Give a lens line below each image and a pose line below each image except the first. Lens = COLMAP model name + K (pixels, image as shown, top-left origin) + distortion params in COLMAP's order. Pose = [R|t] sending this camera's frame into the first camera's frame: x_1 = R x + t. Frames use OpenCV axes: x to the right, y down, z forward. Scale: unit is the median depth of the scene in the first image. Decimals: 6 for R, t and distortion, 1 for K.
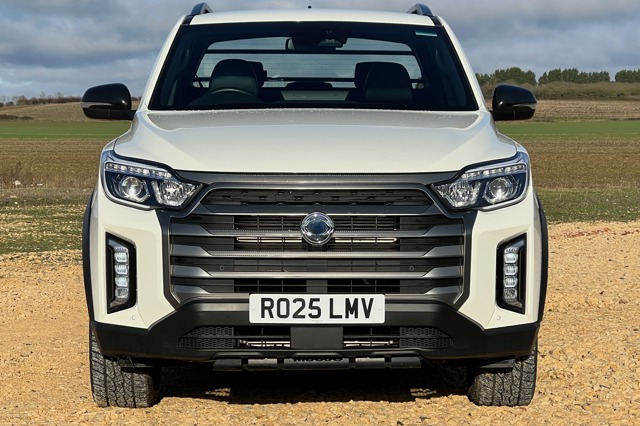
lens RADIAL K [[1972.8, 0, 320.0], [0, 1972.8, 211.6], [0, 0, 1]] dist [-0.179968, 0.000000]
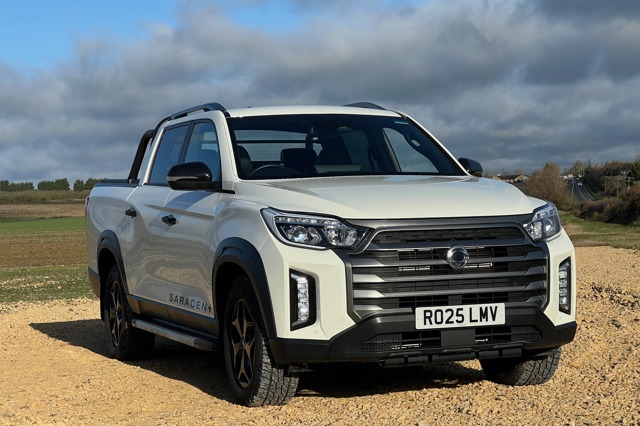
lens RADIAL K [[1485.3, 0, 319.8], [0, 1485.3, 213.0], [0, 0, 1]] dist [0.100627, 0.000000]
pose [[0.938105, -0.030128, 0.345038, -0.439387], [0.047693, 0.997956, -0.042530, 0.017102], [-0.343051, 0.056353, 0.937625, 0.065922]]
